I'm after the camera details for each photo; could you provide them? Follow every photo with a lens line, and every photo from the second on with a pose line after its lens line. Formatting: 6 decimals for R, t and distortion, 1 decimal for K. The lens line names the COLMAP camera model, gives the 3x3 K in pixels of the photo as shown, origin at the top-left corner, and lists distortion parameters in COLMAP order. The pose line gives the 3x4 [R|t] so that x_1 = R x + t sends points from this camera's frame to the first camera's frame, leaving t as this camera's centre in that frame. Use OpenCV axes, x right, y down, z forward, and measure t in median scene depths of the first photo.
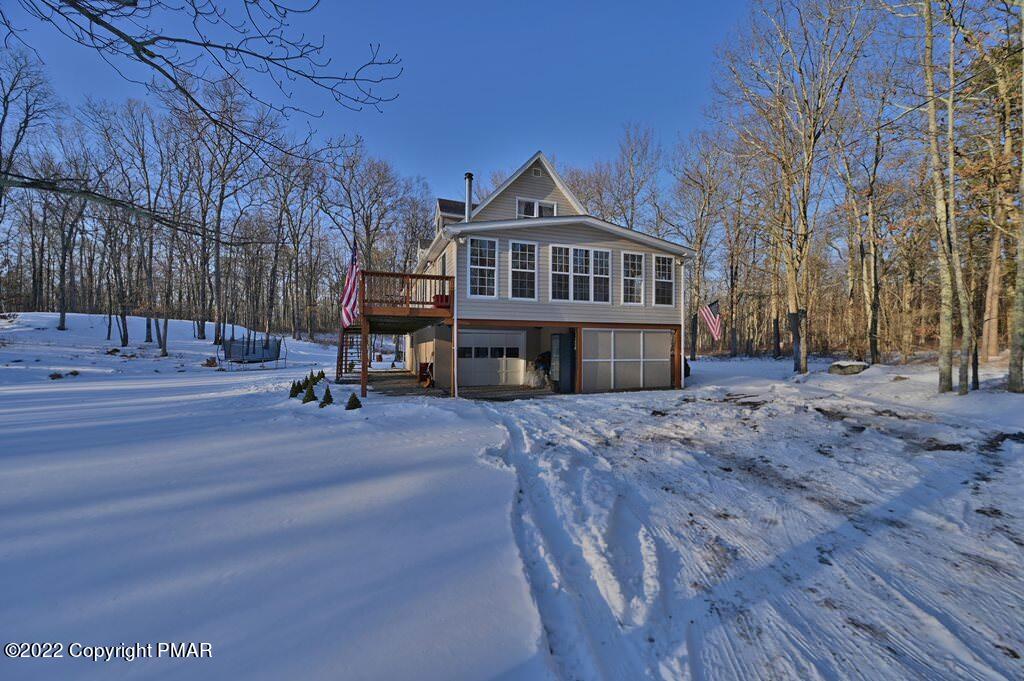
lens RADIAL K [[404.8, 0, 515.3], [0, 404.8, 344.1], [0, 0, 1]] dist [-0.003279, 0.000241]
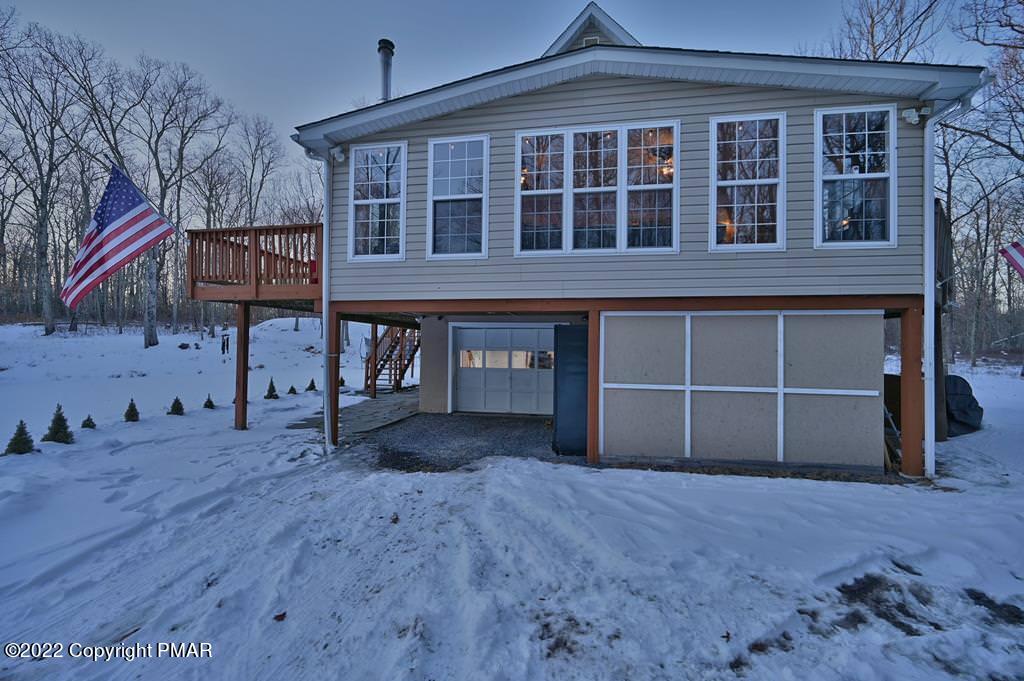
lens RADIAL K [[404.8, 0, 518.0], [0, 404.8, 338.1], [0, 0, 1]] dist [-0.003279, 0.000241]
pose [[0.873429, -0.004359, -0.486932, 0.290126], [0.000909, 0.999973, -0.007321, -0.008331], [0.486951, 0.005952, 0.873409, 0.556196]]
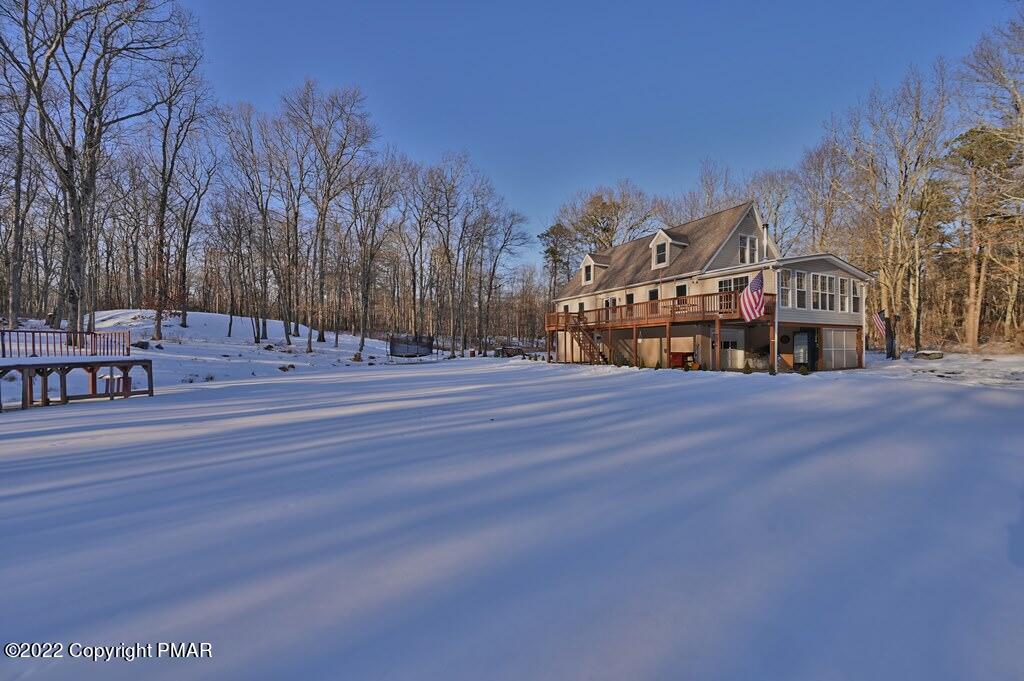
lens RADIAL K [[404.8, 0, 507.8], [0, 404.8, 338.4], [0, 0, 1]] dist [-0.003279, 0.000241]
pose [[0.991599, -0.000842, 0.129347, -1.160512], [0.002184, 0.999945, -0.010232, 0.012729], [-0.129332, 0.010429, 0.991547, -0.332923]]
